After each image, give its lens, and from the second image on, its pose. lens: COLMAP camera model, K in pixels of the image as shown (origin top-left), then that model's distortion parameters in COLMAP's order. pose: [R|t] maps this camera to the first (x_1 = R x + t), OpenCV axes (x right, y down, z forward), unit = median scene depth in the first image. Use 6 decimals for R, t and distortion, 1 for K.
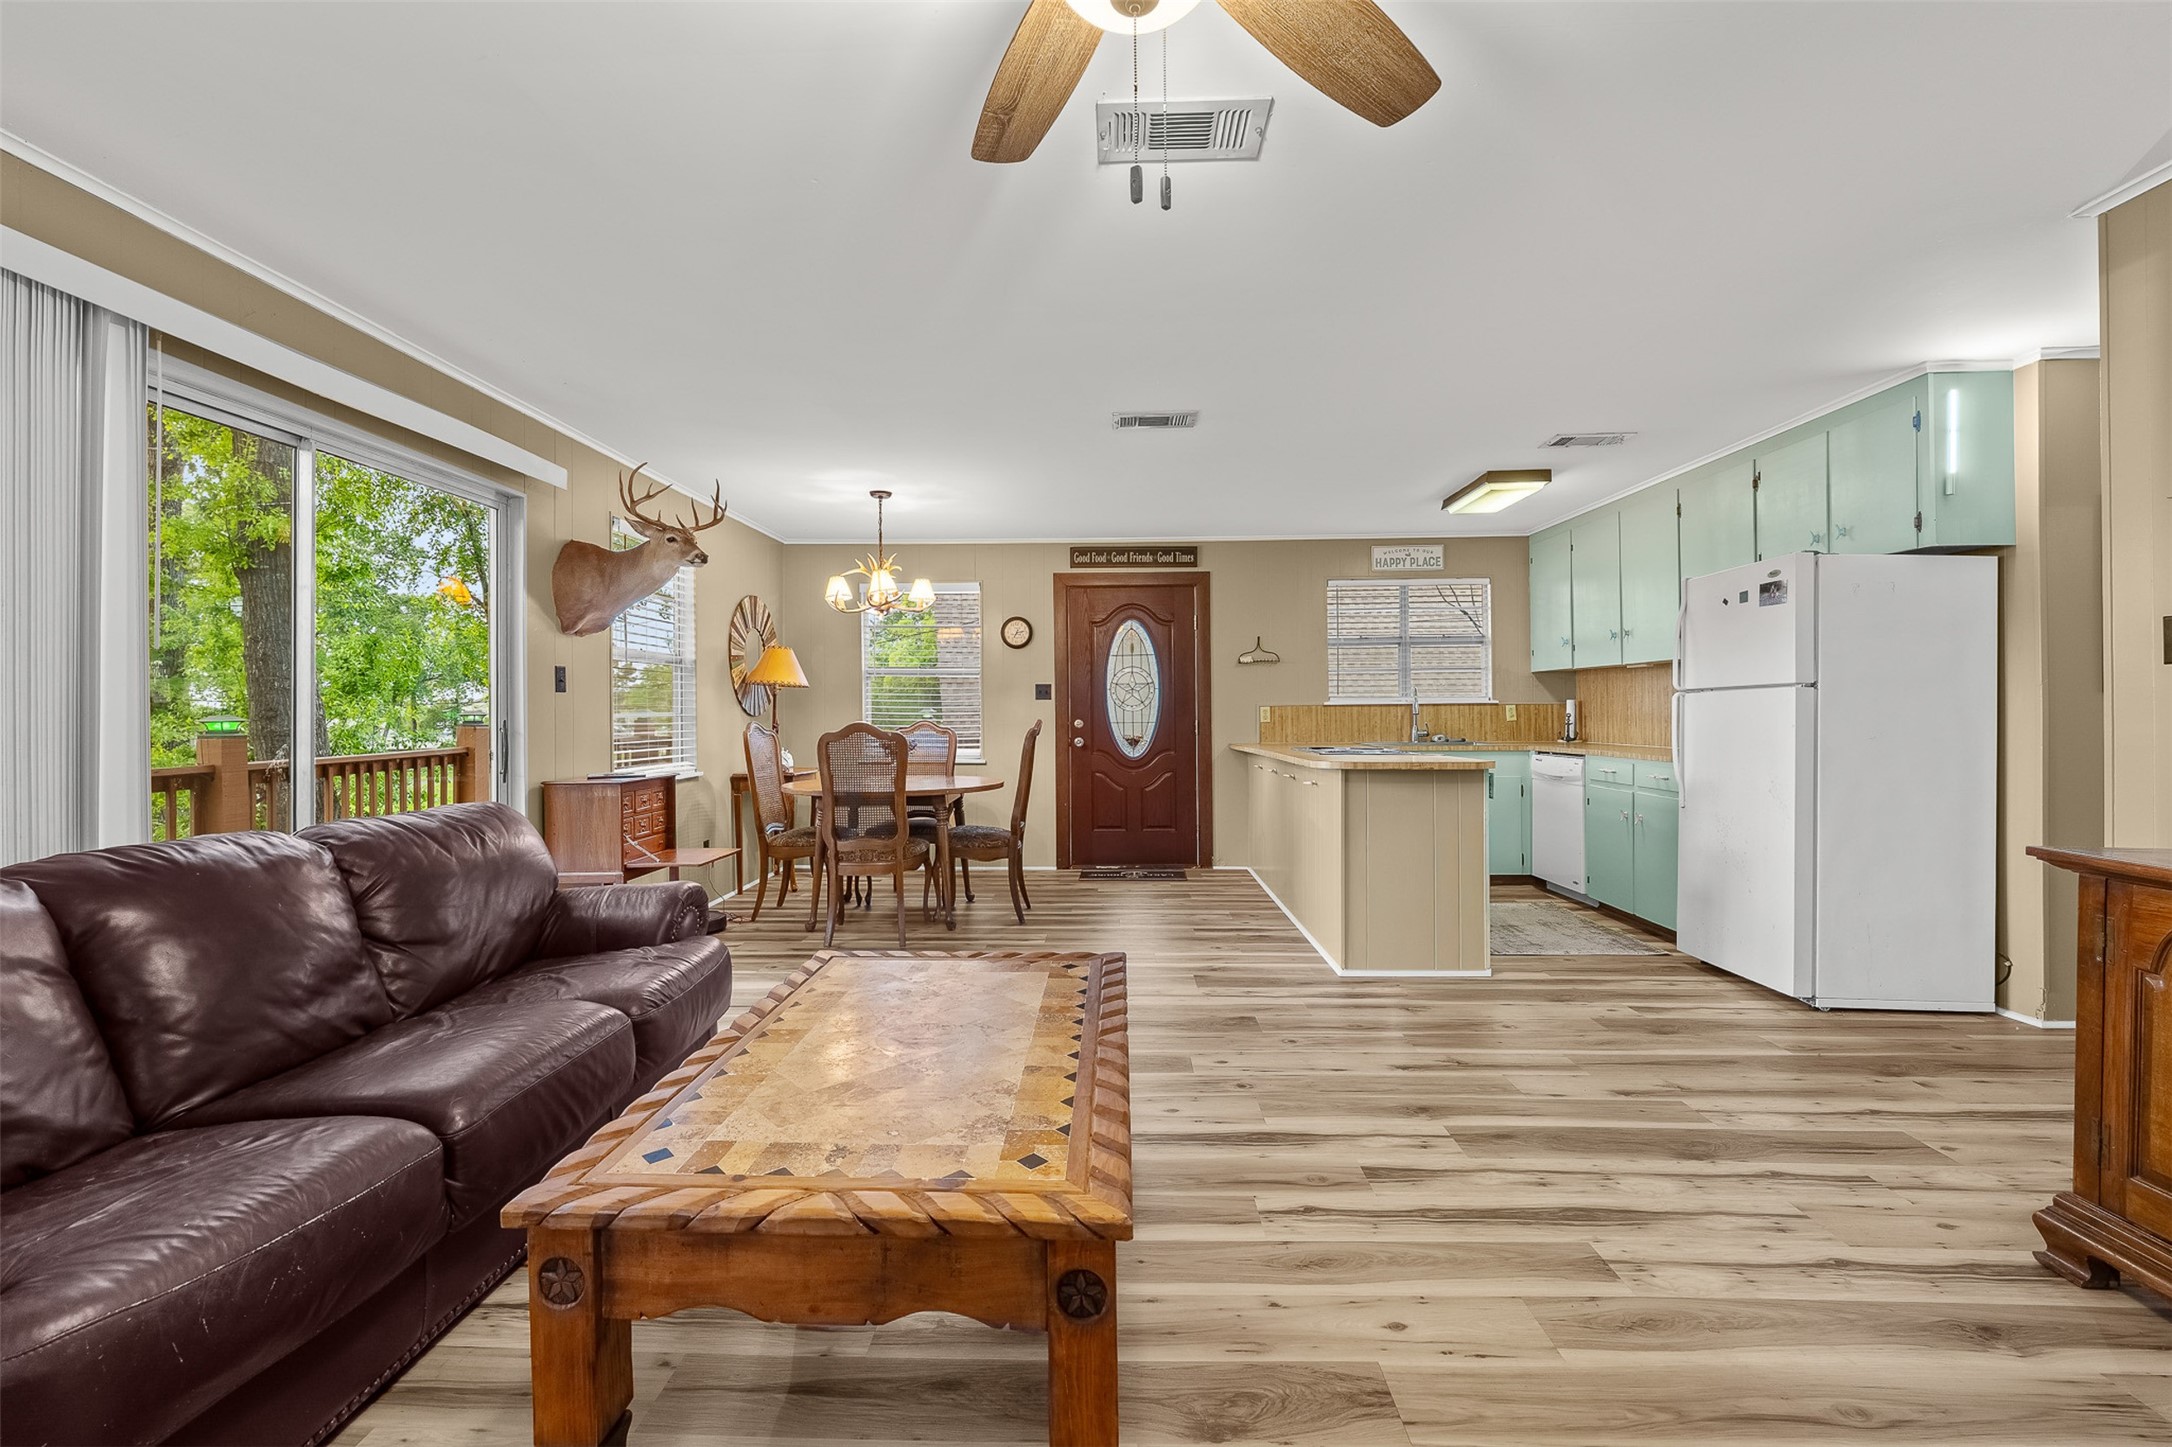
lens RADIAL K [[902.7, 0, 1076.7], [0, 902.7, 707.3], [0, 0, 1]] dist [-0.009020, 0.000007]
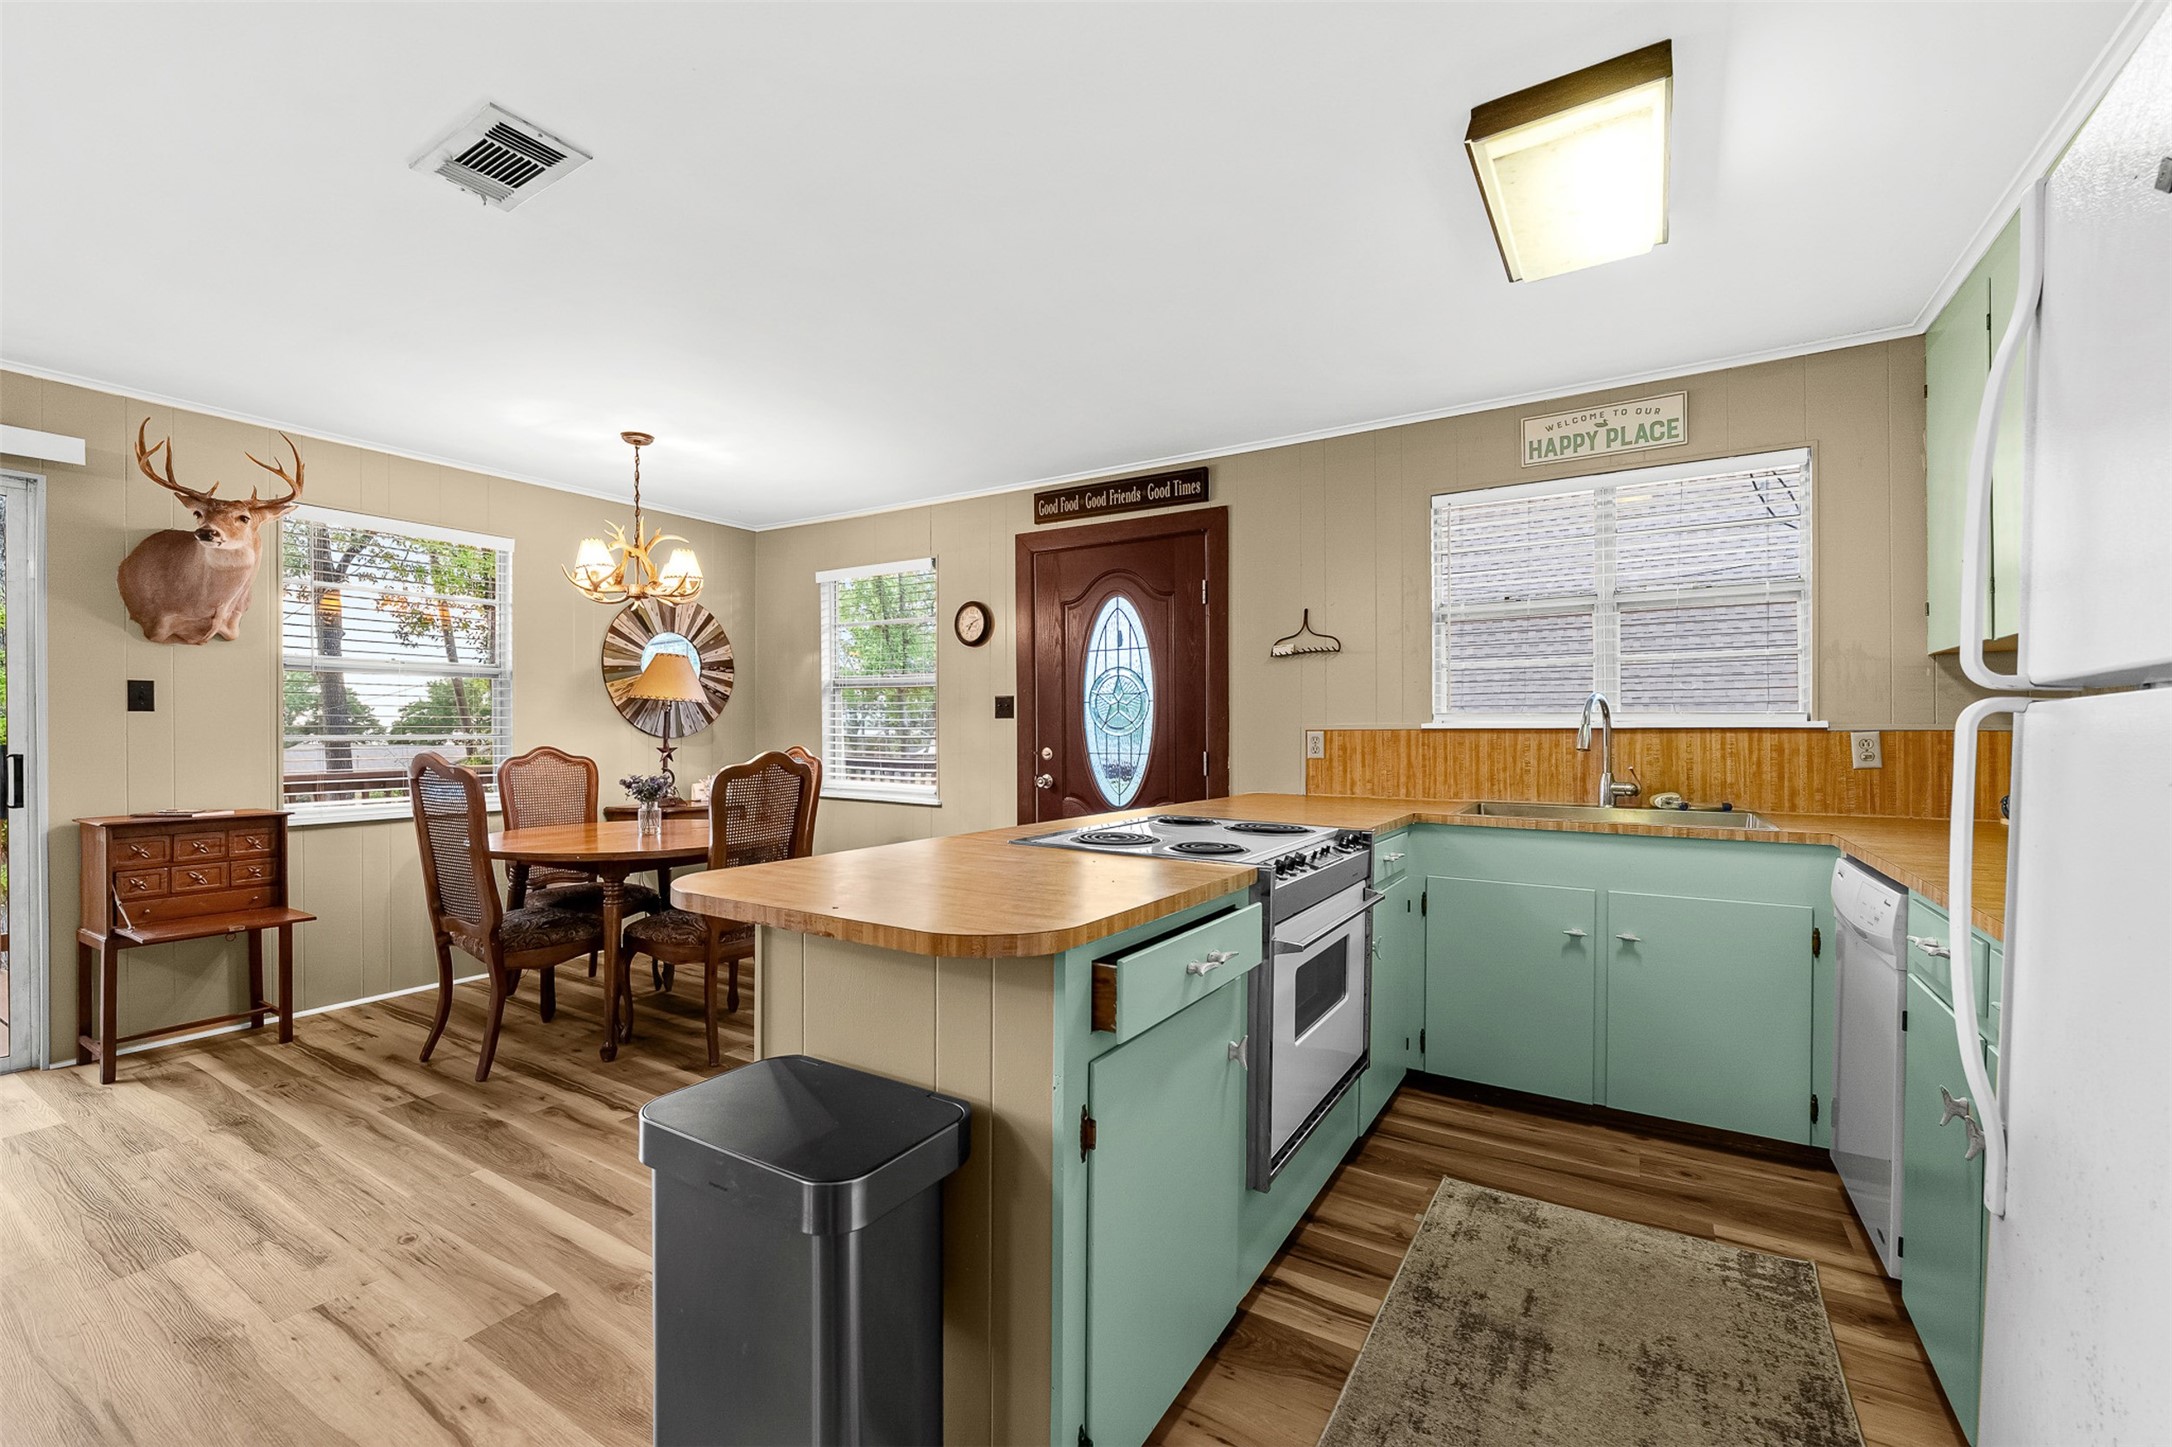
lens RADIAL K [[900.0, 0, 1082.9], [0, 900.0, 726.8], [0, 0, 1]] dist [-0.010656, -0.000009]
pose [[0.868913, 0.005164, -0.494937, 0.400784], [-0.003420, 0.999984, 0.004429, -0.005840], [0.494952, -0.002155, 0.868917, 0.477634]]
